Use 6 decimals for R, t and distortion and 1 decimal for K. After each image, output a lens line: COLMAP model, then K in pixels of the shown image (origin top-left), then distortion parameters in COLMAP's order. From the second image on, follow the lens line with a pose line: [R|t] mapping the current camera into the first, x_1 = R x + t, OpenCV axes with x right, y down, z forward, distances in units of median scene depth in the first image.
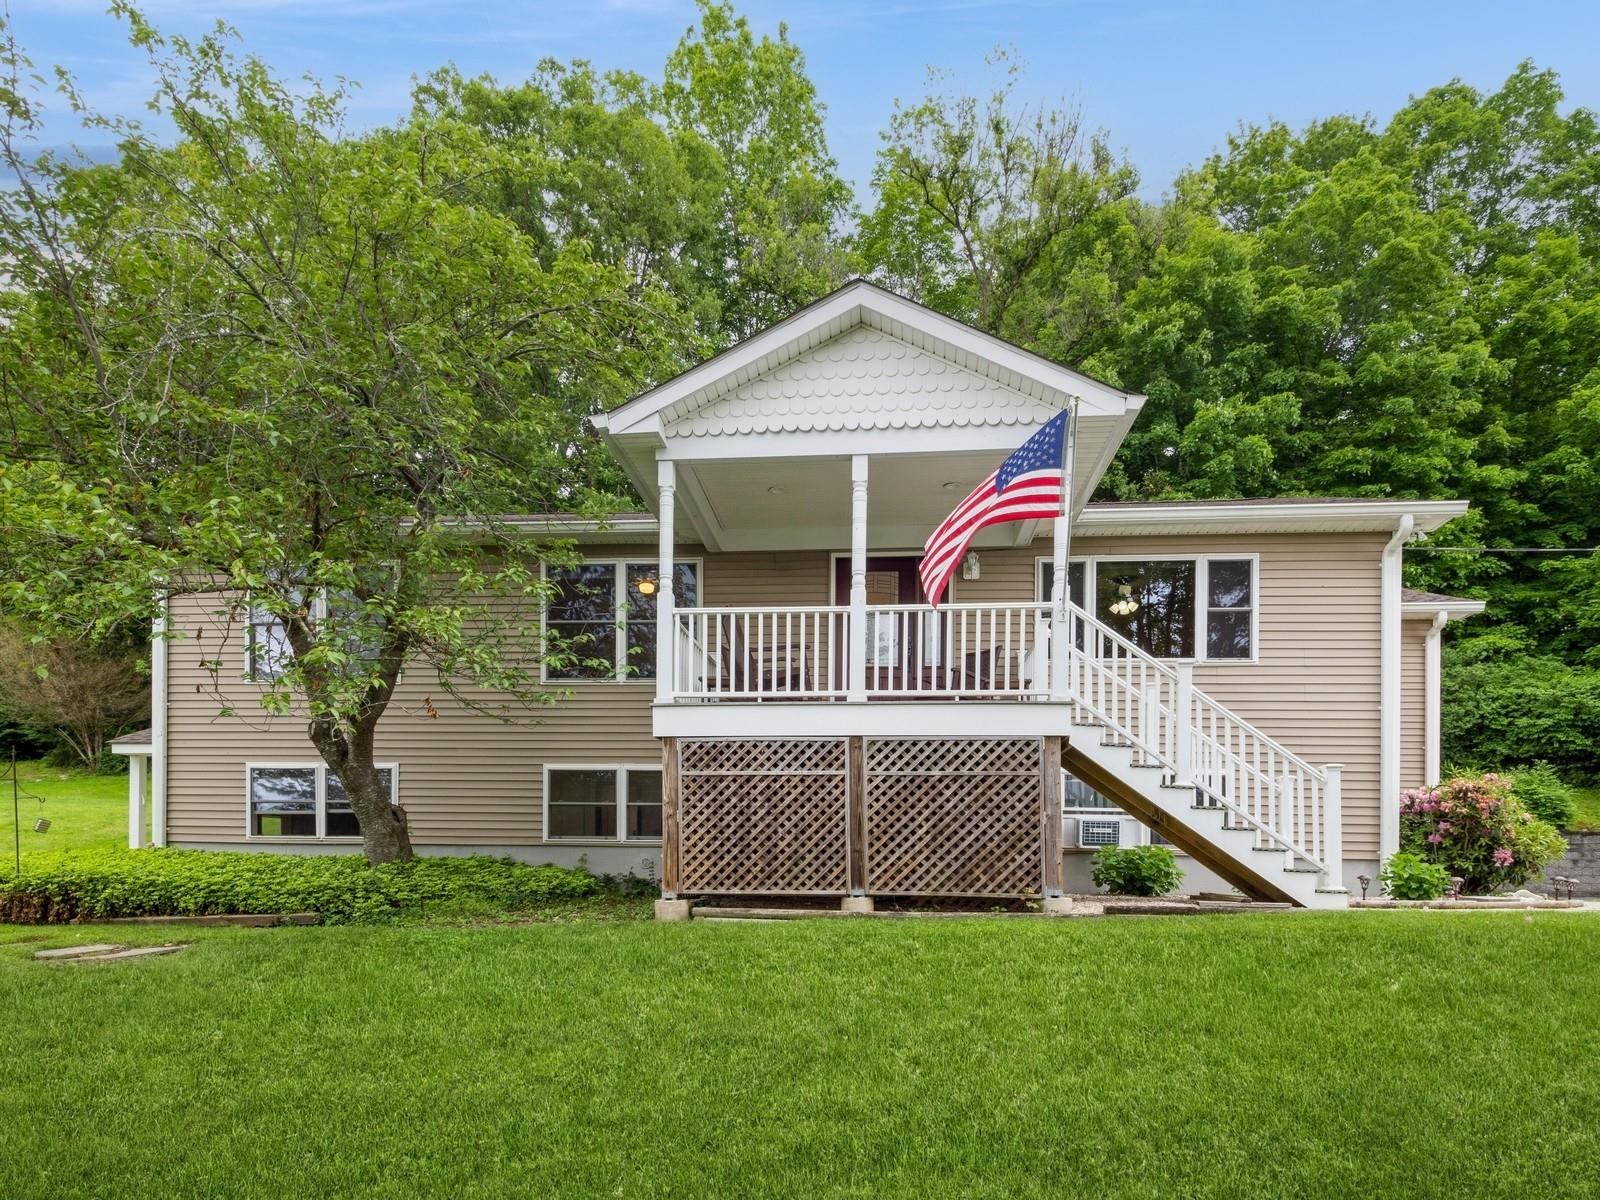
lens RADIAL K [[852.9, 0, 804.6], [0, 852.9, 644.6], [0, 0, 1]] dist [0.045138, -0.028378]
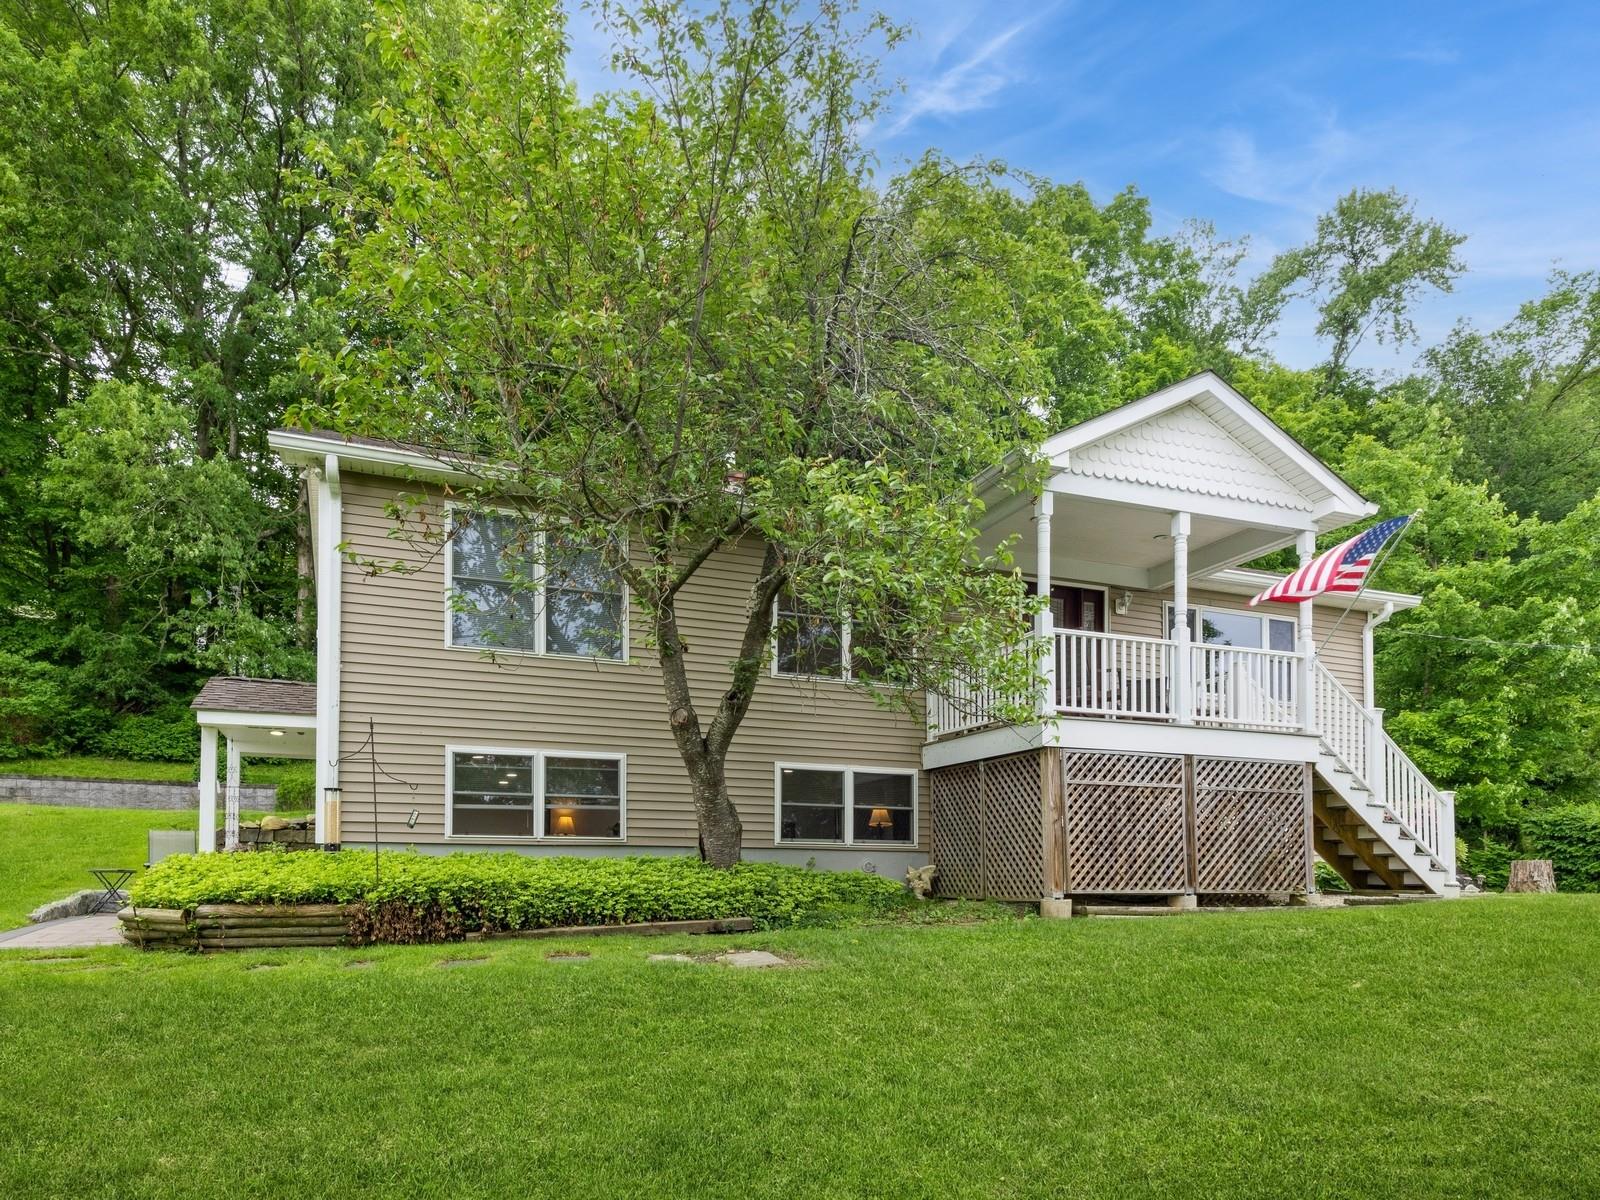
lens RADIAL K [[933.5, 0, 800.0], [0, 933.5, 600.0], [0, 0, 1]] dist [0.036752, -0.000227]
pose [[0.911188, 0.108192, 0.397531, -0.951216], [-0.095059, 0.994078, -0.052660, 0.015877], [-0.400875, 0.010194, 0.916076, 0.043298]]
